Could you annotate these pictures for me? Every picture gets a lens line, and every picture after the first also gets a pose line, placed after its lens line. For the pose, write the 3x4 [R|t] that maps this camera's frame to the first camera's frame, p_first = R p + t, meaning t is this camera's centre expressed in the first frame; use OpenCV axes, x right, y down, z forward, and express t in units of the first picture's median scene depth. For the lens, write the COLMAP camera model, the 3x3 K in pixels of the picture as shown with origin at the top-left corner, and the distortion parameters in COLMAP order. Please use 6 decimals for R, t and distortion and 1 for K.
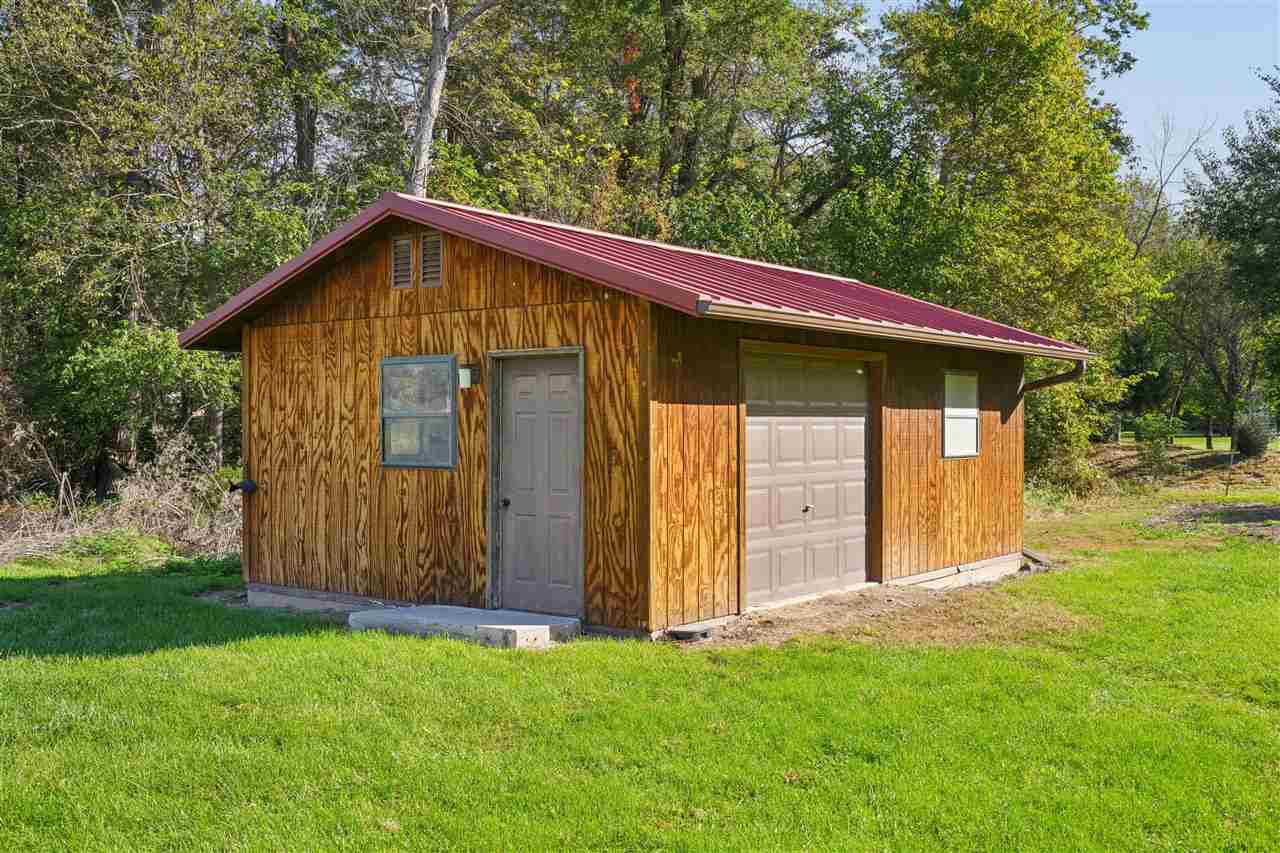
lens RADIAL K [[1271.3, 0, 640.0], [0, 1271.3, 426.5], [0, 0, 1]] dist [-0.027285, -0.012755]
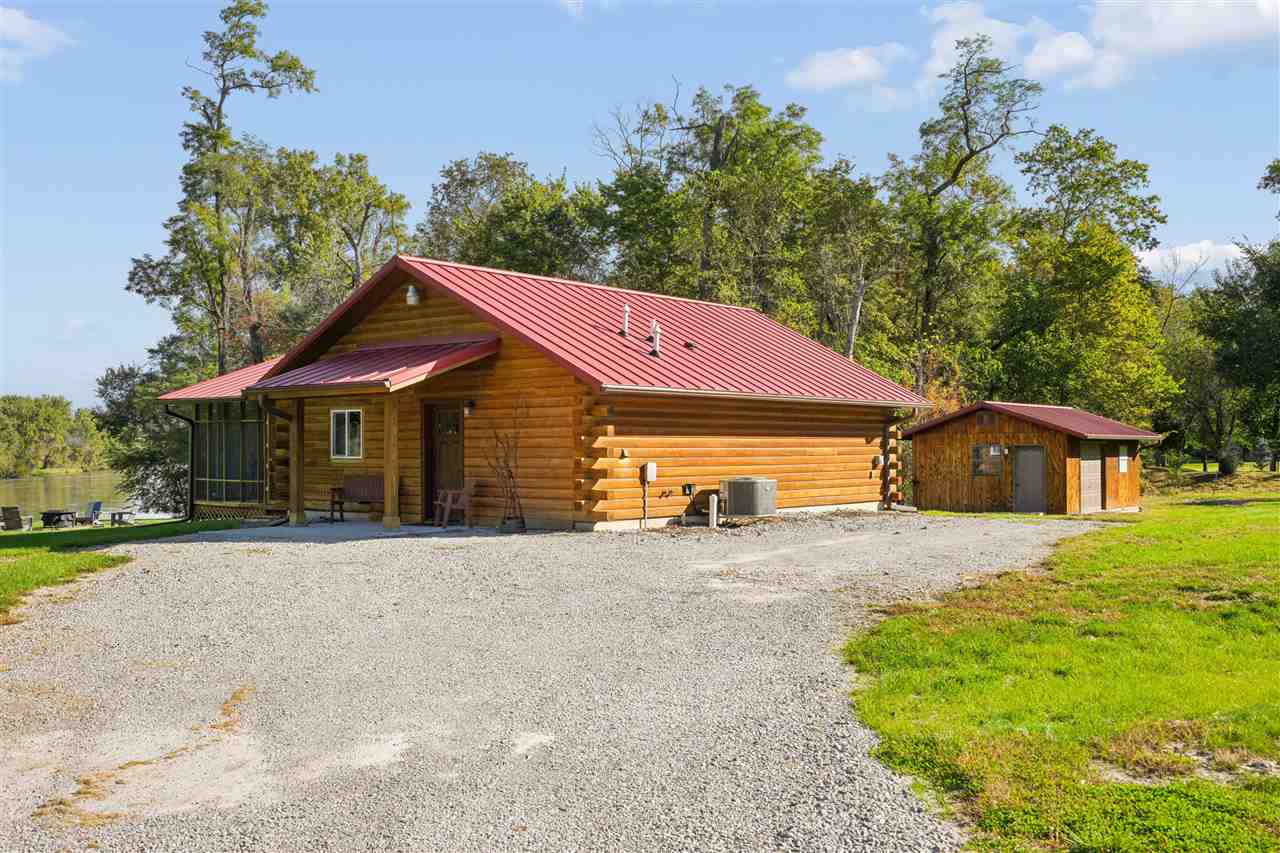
lens RADIAL K [[1271.3, 0, 640.0], [0, 1271.3, 426.5], [0, 0, 1]] dist [-0.027285, -0.012755]
pose [[0.999997, -0.001997, 0.001117, -0.875806], [0.002018, 0.999806, -0.019603, -0.028425], [-0.001077, 0.019605, 0.999807, -1.971811]]
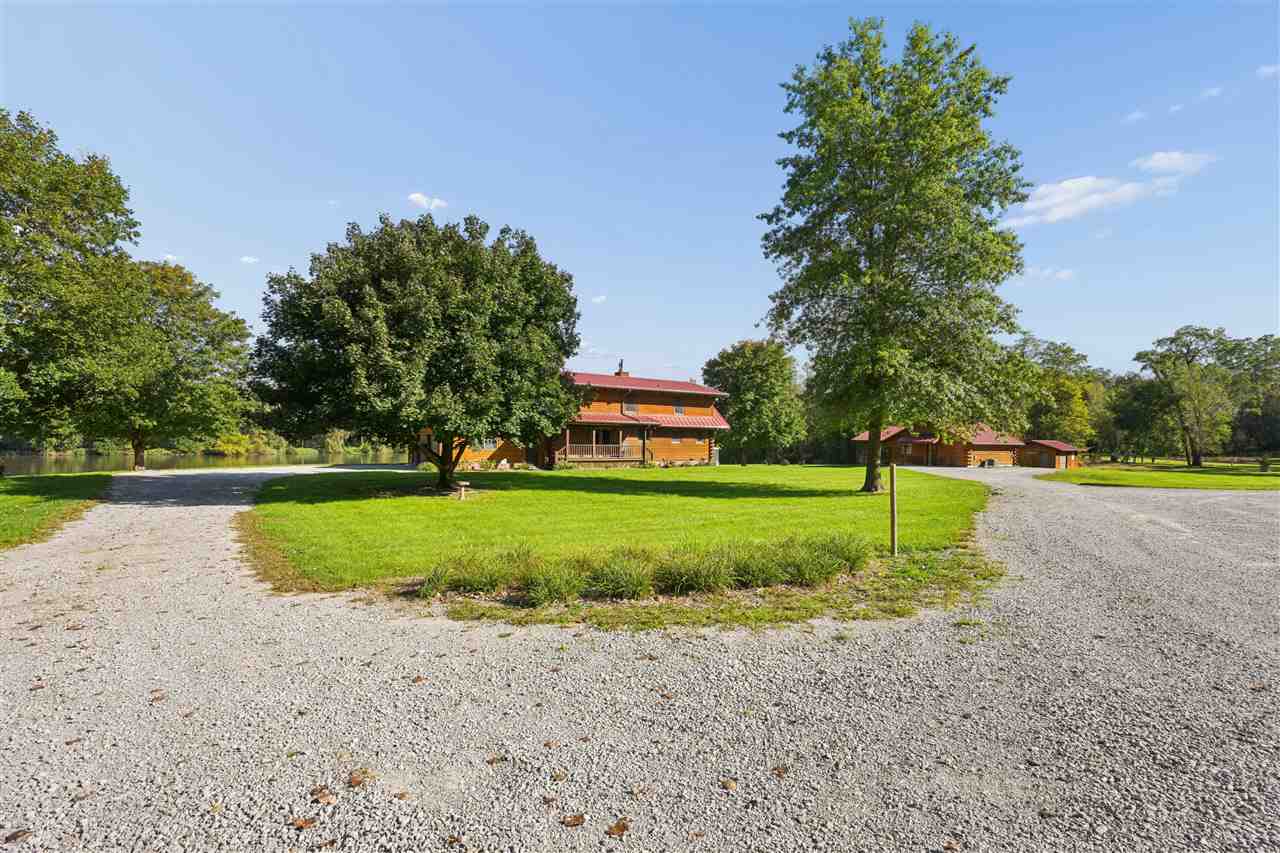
lens RADIAL K [[580.2, 0, 639.6], [0, 580.2, 423.0], [0, 0, 1]] dist [-0.009330, 0.002170]
pose [[0.959047, 0.025130, -0.282132, -1.935079], [-0.029966, 0.999468, -0.012840, -0.116985], [0.281659, 0.020768, 0.959290, -4.865014]]
